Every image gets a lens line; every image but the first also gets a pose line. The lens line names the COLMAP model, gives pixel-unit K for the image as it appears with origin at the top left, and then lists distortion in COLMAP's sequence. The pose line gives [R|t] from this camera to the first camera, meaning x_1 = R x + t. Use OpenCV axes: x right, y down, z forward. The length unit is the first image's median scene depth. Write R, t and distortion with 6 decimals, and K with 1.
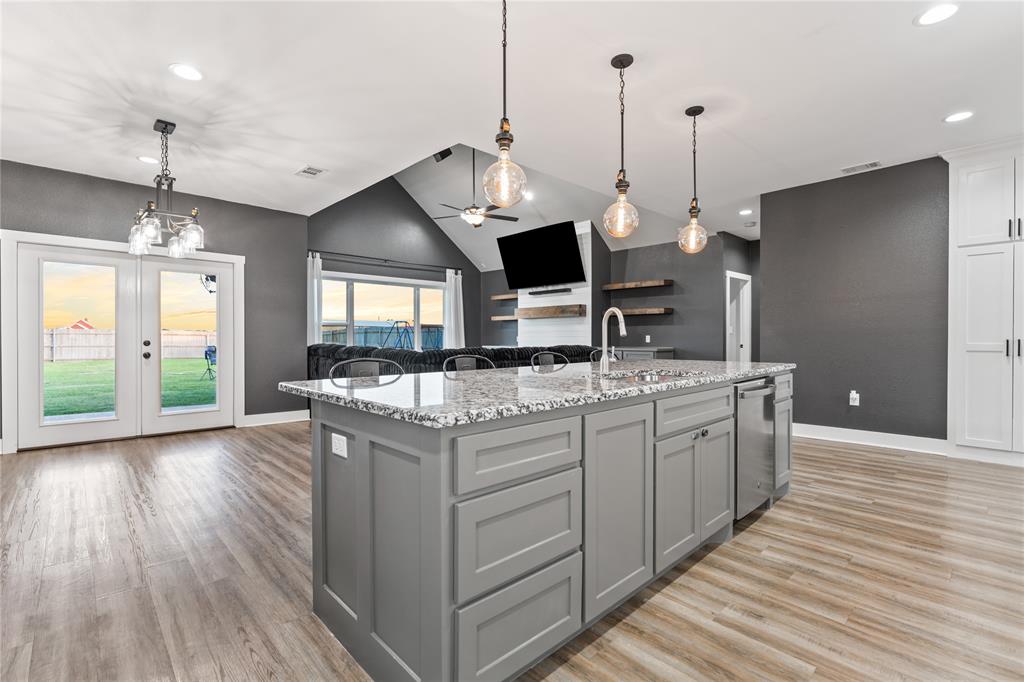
lens RADIAL K [[469.5, 0, 521.5], [0, 469.5, 339.3], [0, 0, 1]] dist [0.000880, 0.000132]
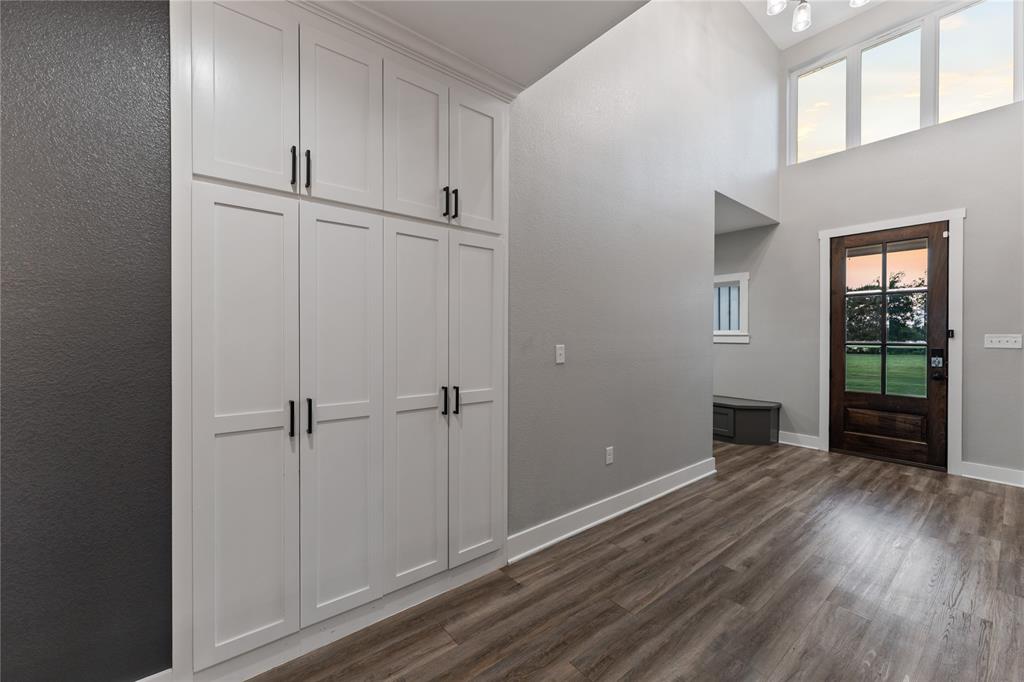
lens RADIAL K [[412.7, 0, 504.0], [0, 412.7, 340.8], [0, 0, 1]] dist [0.002246, 0.000028]
pose [[0.105206, -0.004116, 0.994442, 0.338985], [0.003589, 0.999986, 0.003760, -0.031777], [-0.994444, 0.003174, 0.105220, 0.391638]]
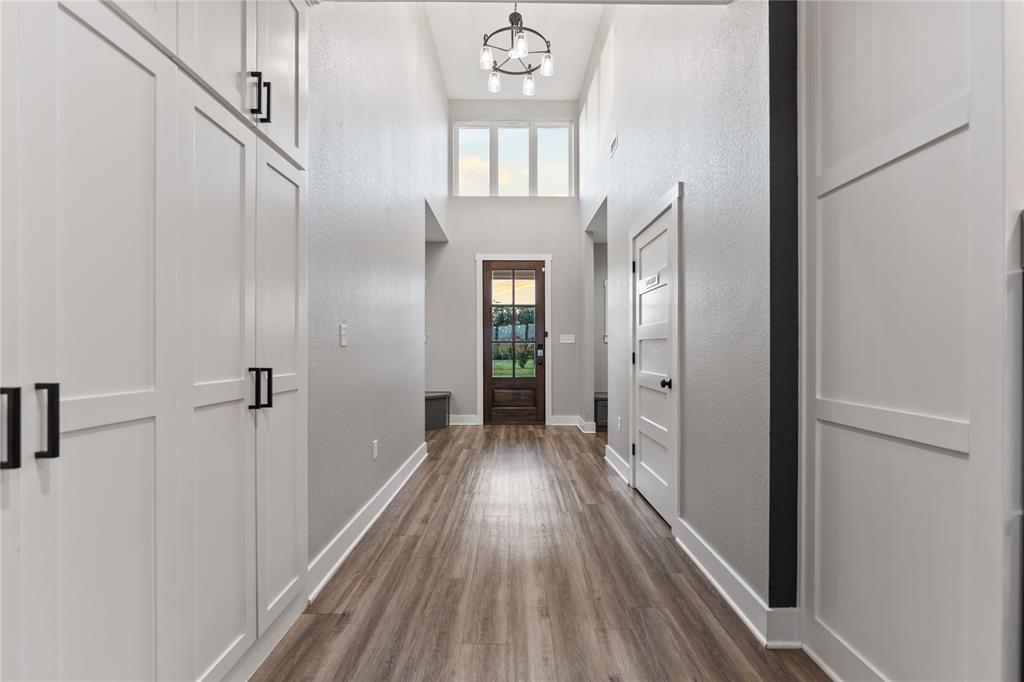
lens RADIAL K [[417.0, 0, 518.1], [0, 417.0, 350.8], [0, 0, 1]] dist [-0.000035, 0.000123]
pose [[-0.717732, 0.004608, 0.696304, 0.395069], [0.010297, 0.999939, 0.003997, -0.006897], [-0.696243, 0.010039, -0.717736, 0.513885]]
